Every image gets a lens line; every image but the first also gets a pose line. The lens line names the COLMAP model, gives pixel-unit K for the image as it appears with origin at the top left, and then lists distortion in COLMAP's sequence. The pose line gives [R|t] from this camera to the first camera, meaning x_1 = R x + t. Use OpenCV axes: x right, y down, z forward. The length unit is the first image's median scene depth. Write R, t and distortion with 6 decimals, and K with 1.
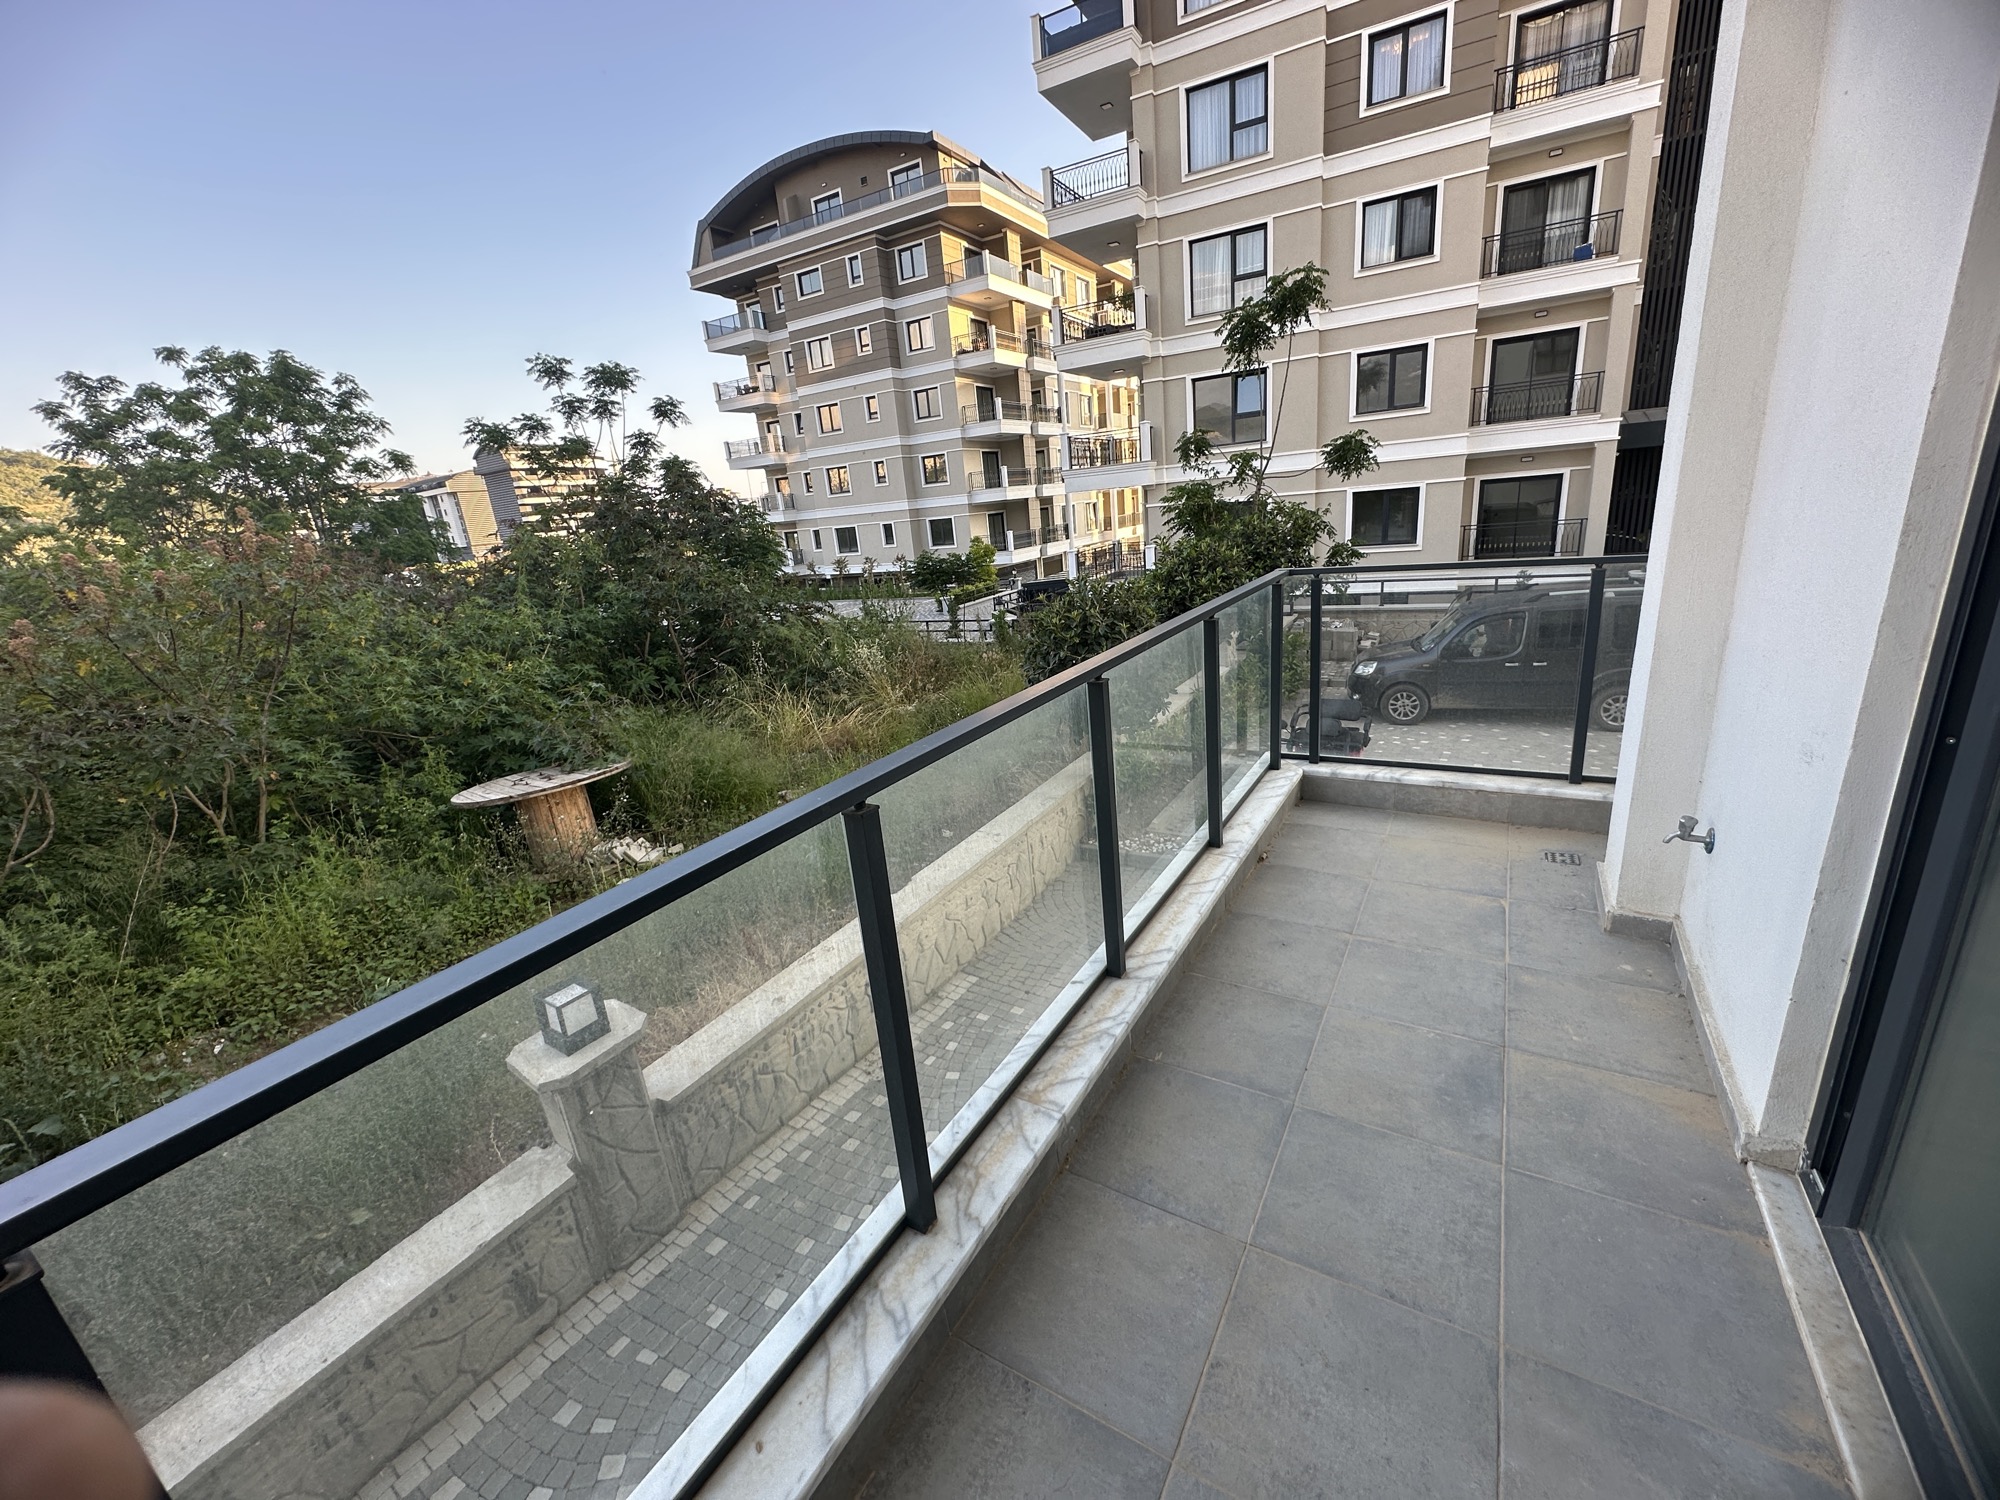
lens RADIAL K [[809.1, 0, 992.2], [0, 809.1, 766.8], [0, 0, 1]] dist [0.002931, -0.000035]
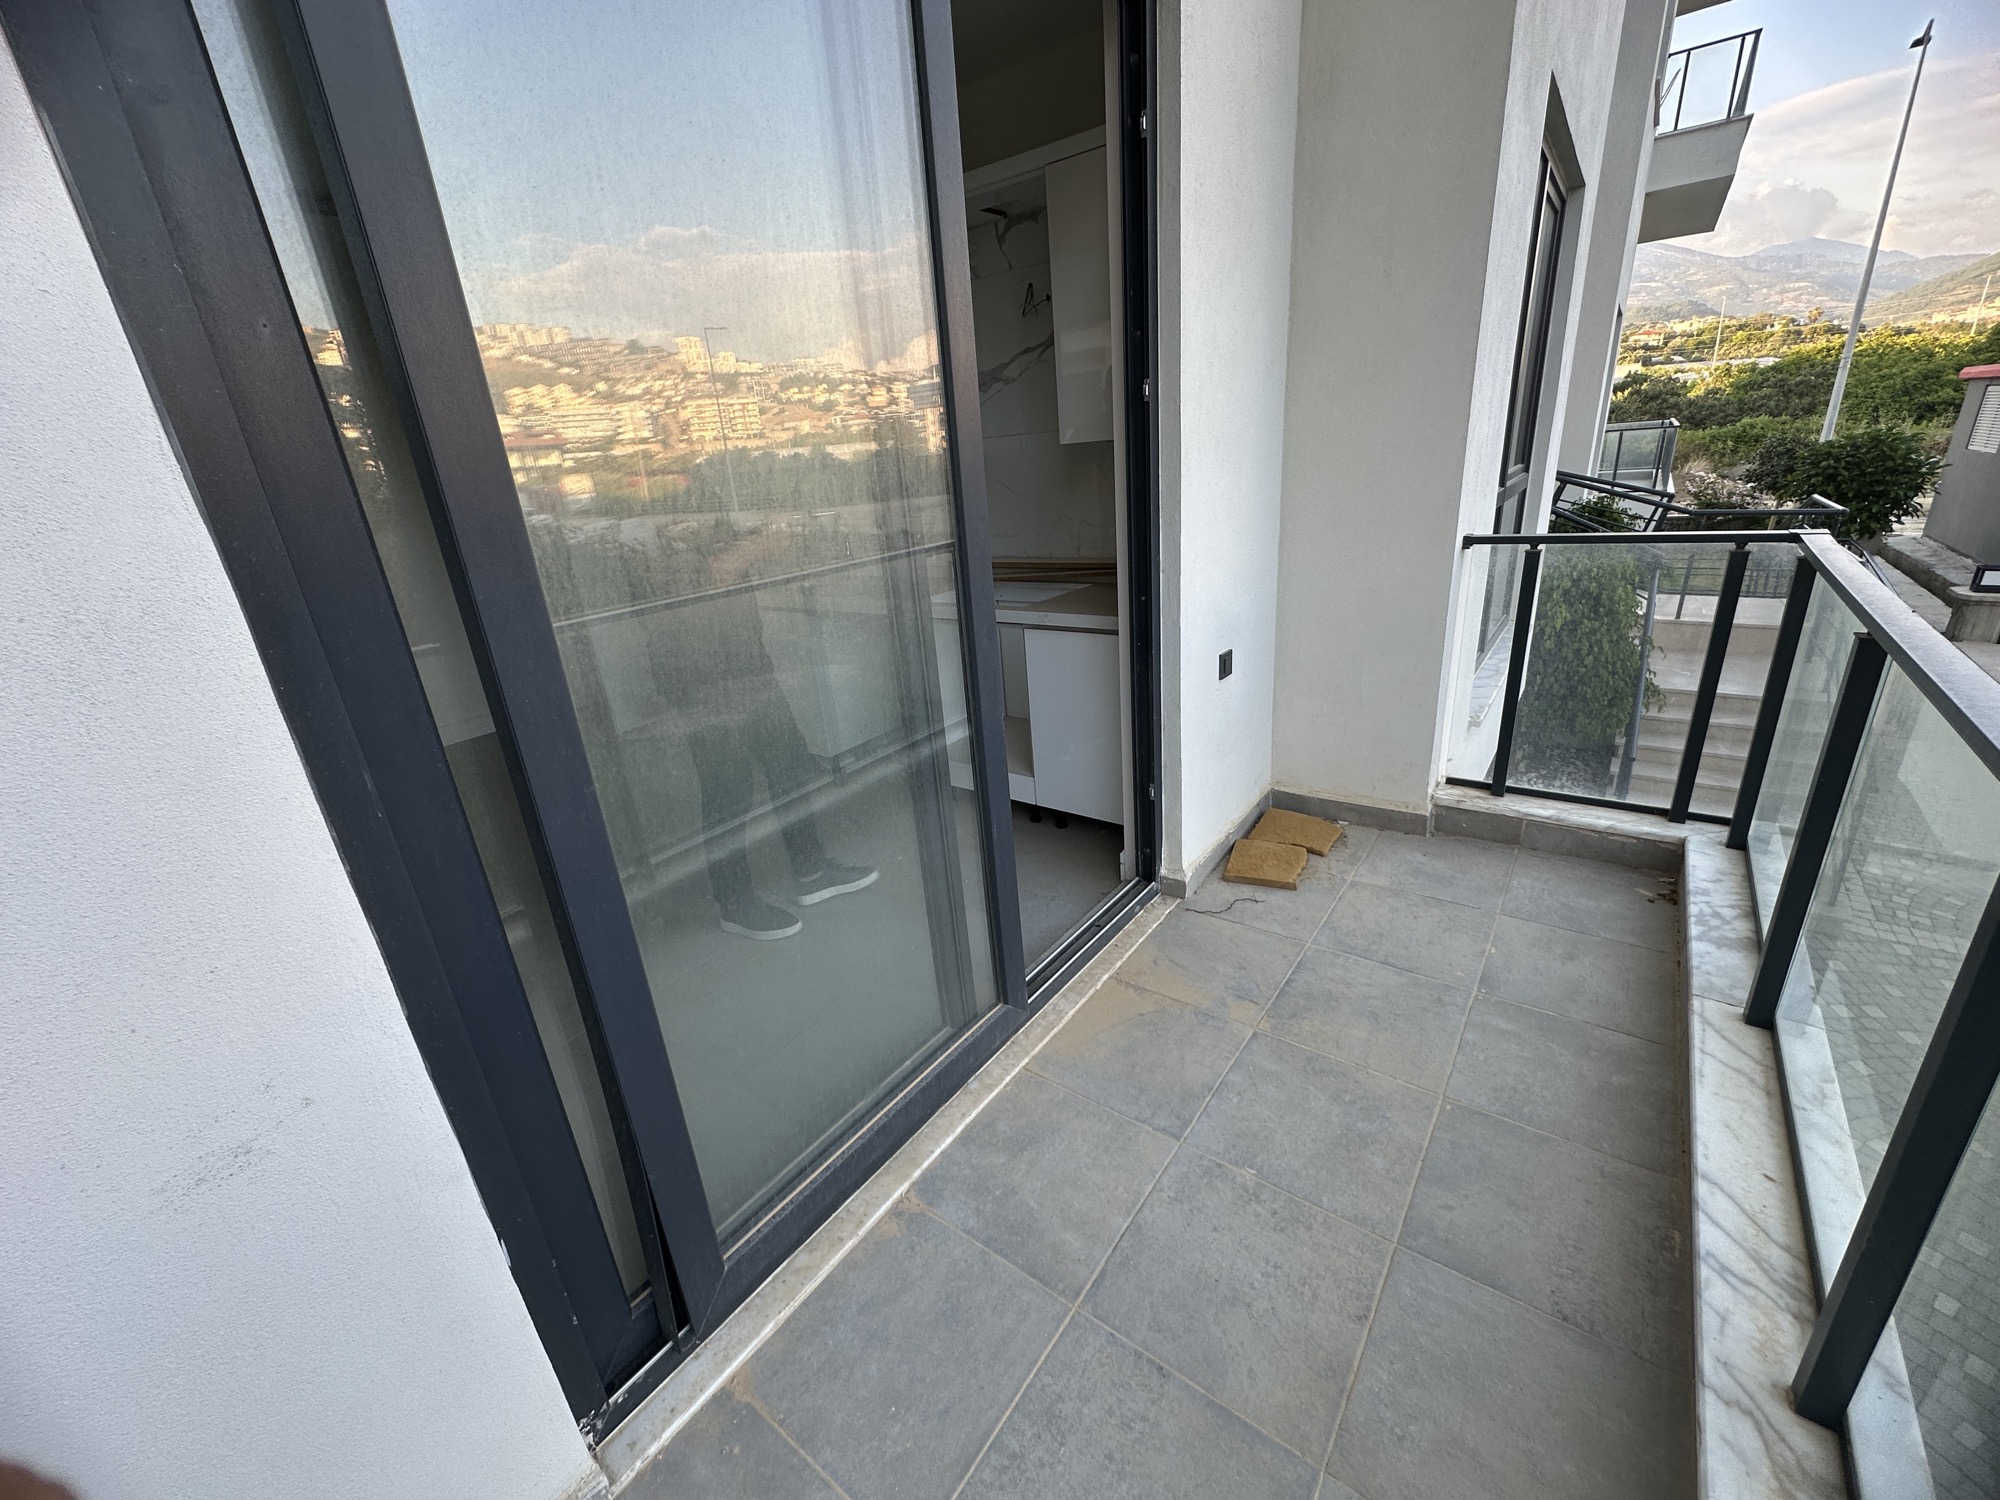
lens RADIAL K [[809.1, 0, 999.0], [0, 809.1, 750.2], [0, 0, 1]] dist [0.002931, -0.000035]
pose [[-0.980516, 0.123854, 0.152472, 0.492871], [0.191558, 0.774786, 0.602505, -0.504251], [-0.043511, 0.619973, -0.783416, 1.422075]]
